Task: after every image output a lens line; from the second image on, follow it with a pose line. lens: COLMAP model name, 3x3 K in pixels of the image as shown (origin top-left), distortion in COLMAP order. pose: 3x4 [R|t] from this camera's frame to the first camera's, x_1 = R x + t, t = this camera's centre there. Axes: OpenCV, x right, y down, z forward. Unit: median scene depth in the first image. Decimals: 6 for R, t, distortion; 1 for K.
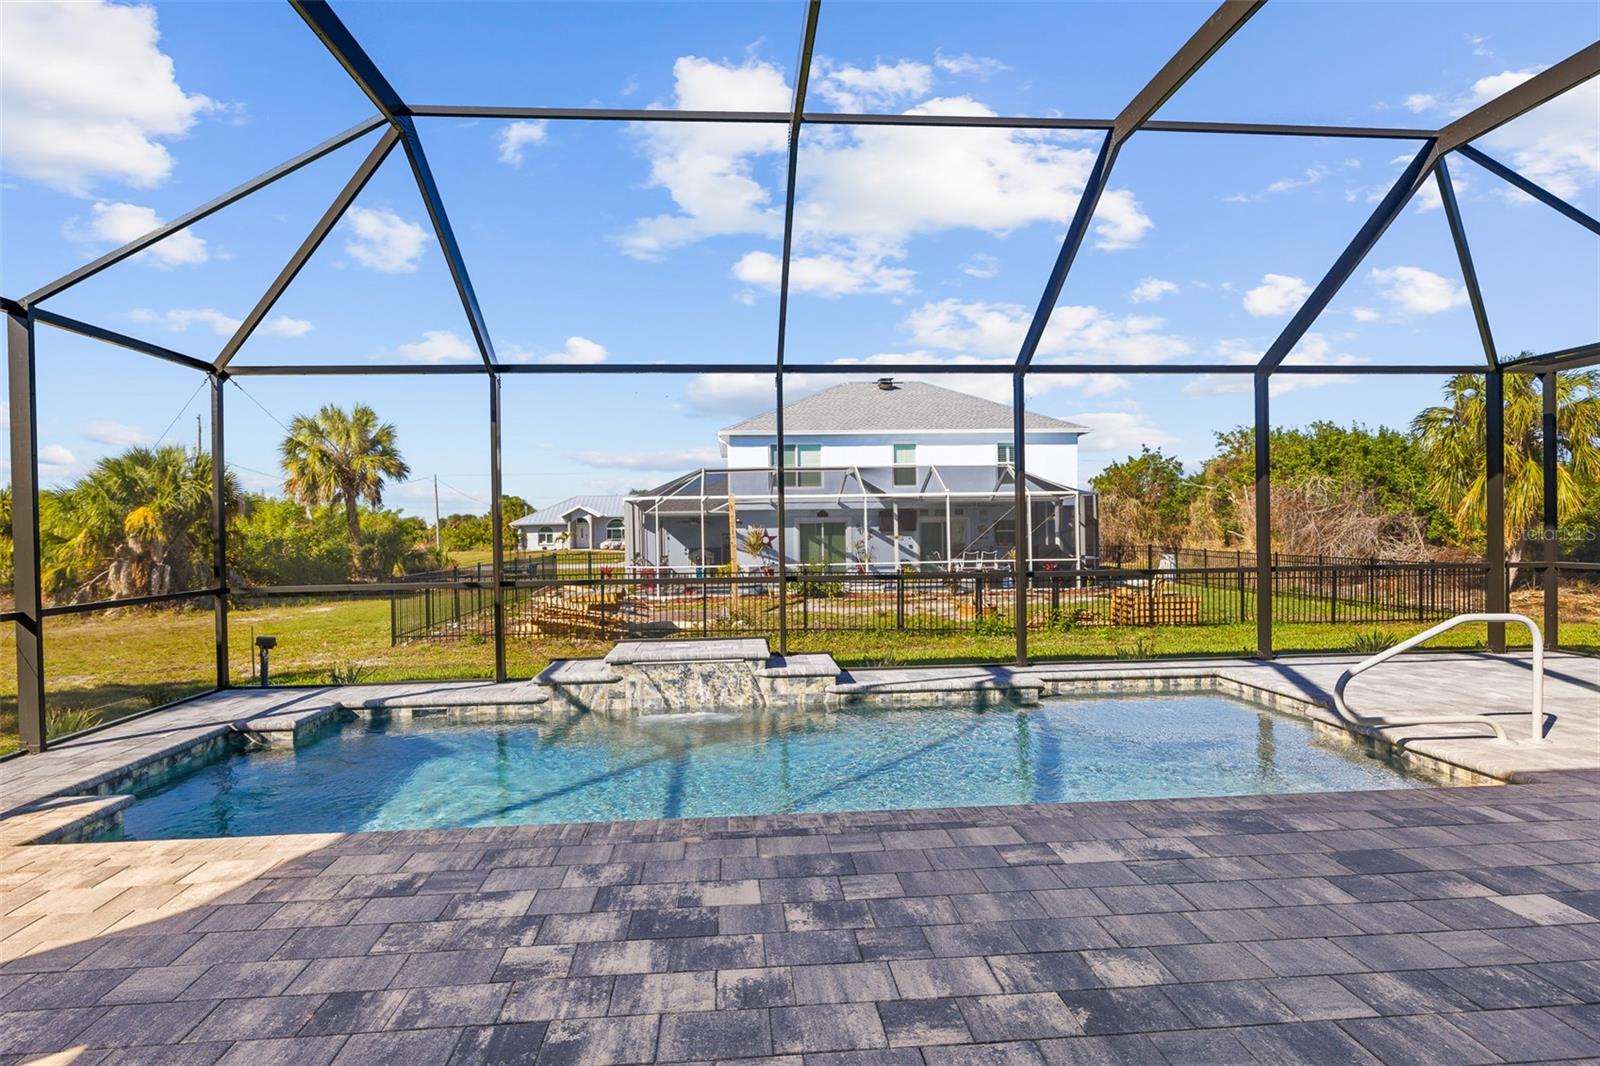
lens RADIAL K [[889.2, 0, 800.0], [0, 889.2, 533.0], [0, 0, 1]] dist [-0.004305, -0.000655]
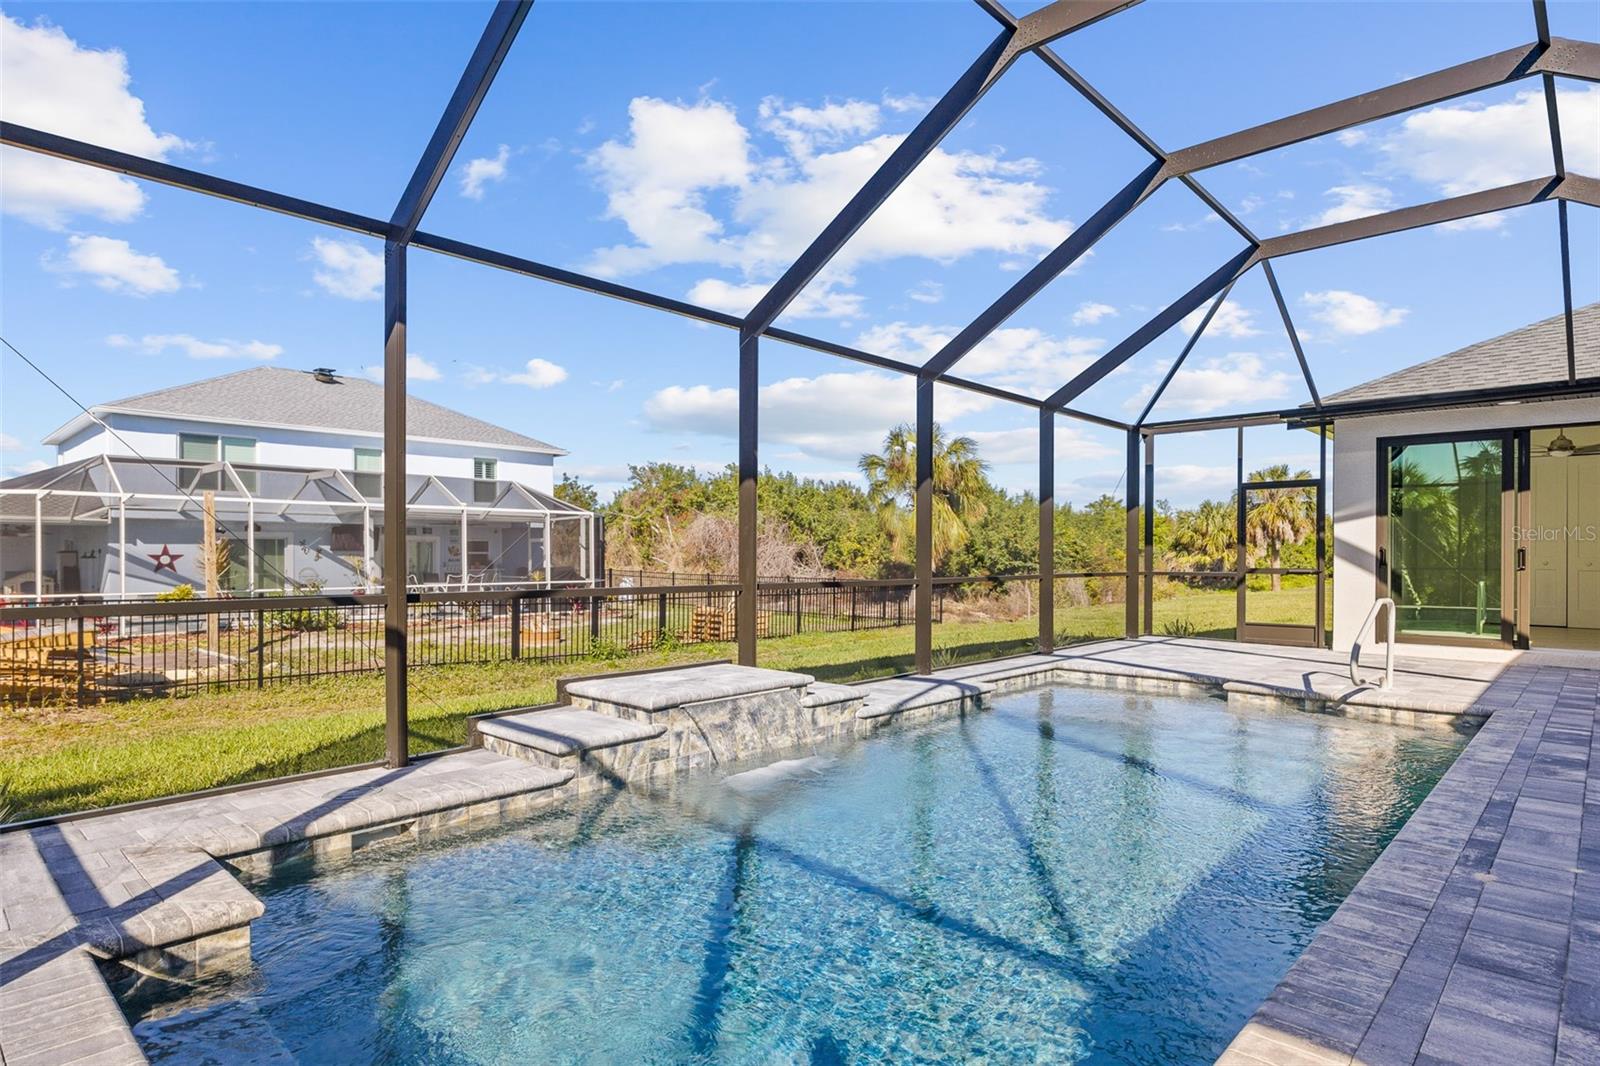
lens RADIAL K [[876.6, 0, 792.4], [0, 876.6, 554.6], [0, 0, 1]] dist [-0.000344, -0.000395]
pose [[0.744030, 0.015209, 0.667973, -0.168029], [-0.009087, 0.999879, -0.012645, 0.010327], [-0.668084, 0.003338, 0.744078, 0.123898]]
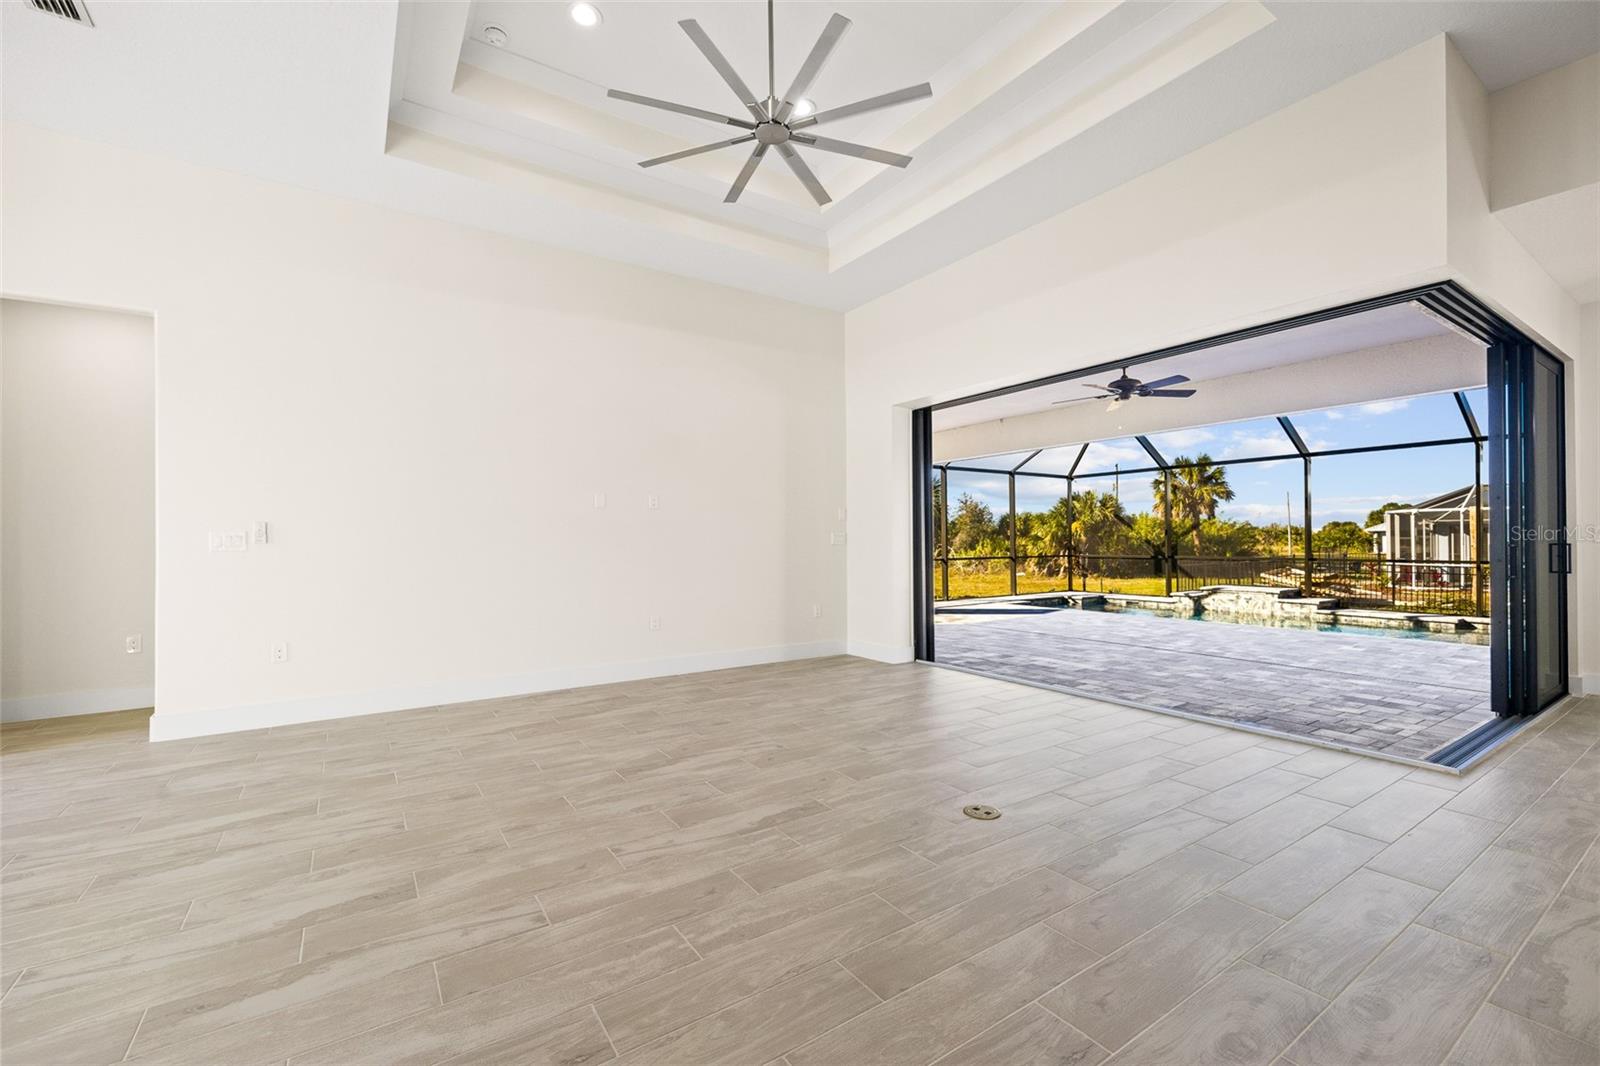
lens RADIAL K [[668.5, 0, 797.6], [0, 668.5, 540.7], [0, 0, 1]] dist [0.003952, -0.000104]
pose [[0.487166, 0.012397, -0.873221, 0.239260], [-0.006927, 0.999923, 0.010331, 0.000707], [0.873282, 0.001016, 0.487214, -0.241832]]
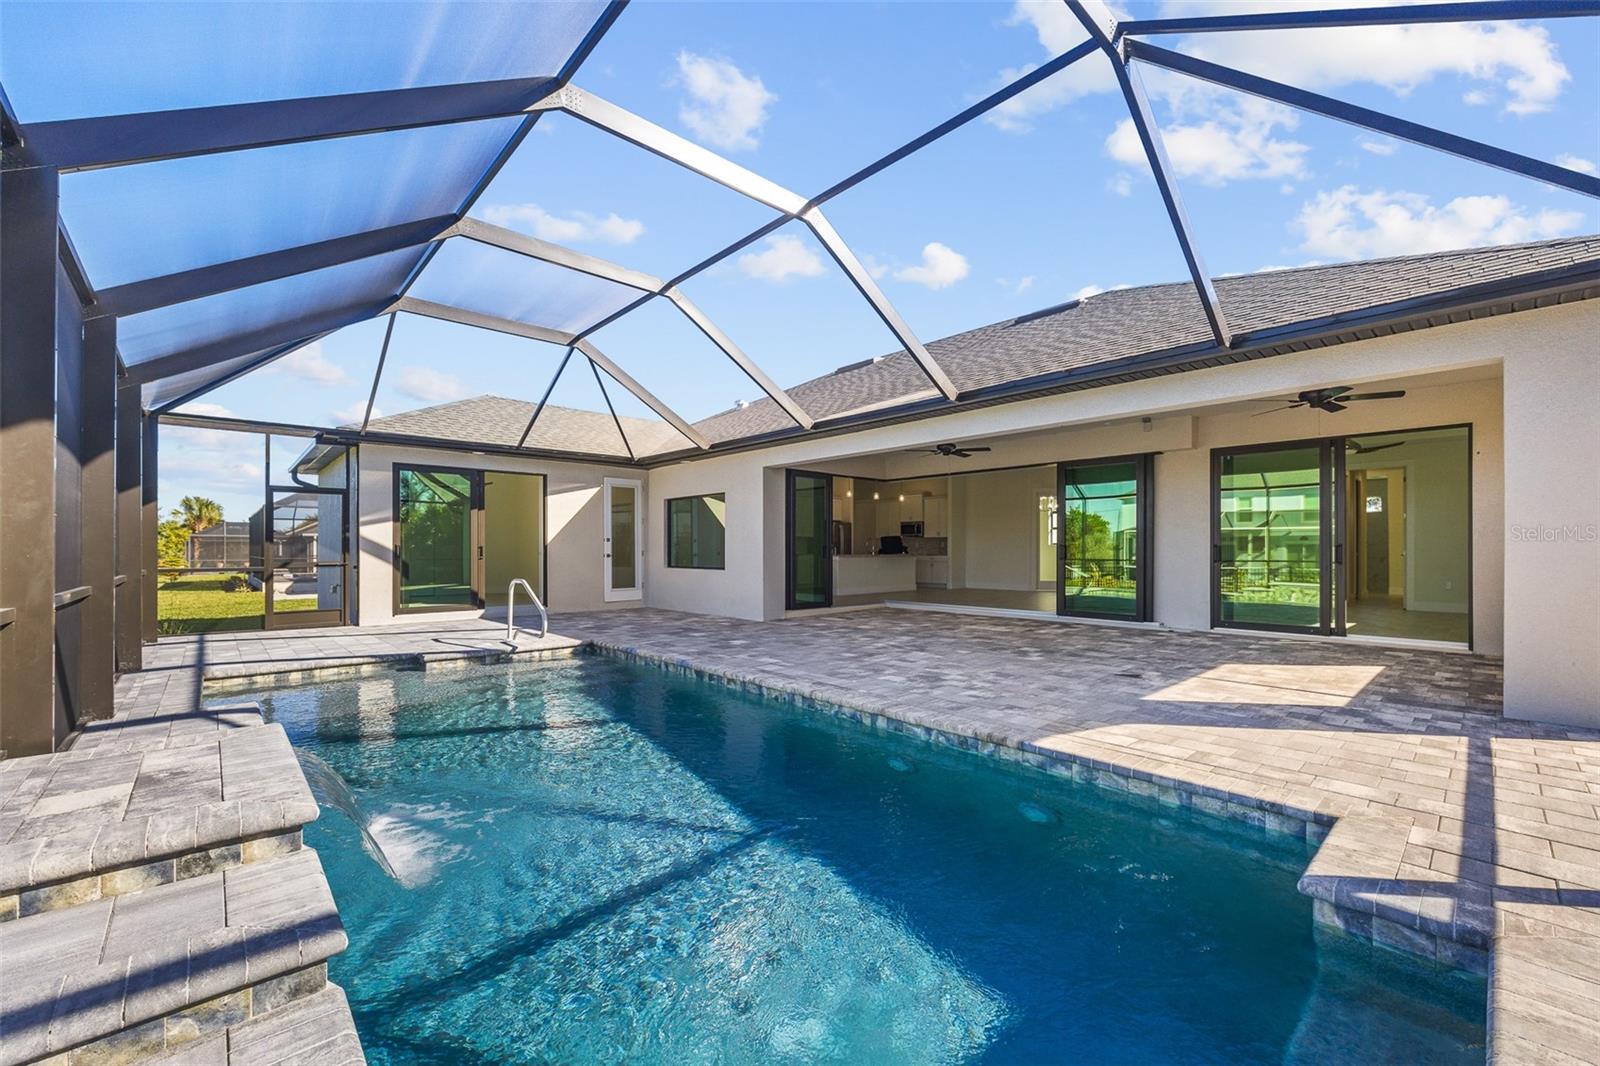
lens RADIAL K [[646.1, 0, 797.0], [0, 646.1, 535.2], [0, 0, 1]] dist [0.001535, 0.000163]
pose [[-0.614751, 0.030769, 0.788121, -0.166882], [0.012163, 0.999490, -0.029534, 0.008540], [-0.788627, -0.008570, -0.614812, 0.291599]]
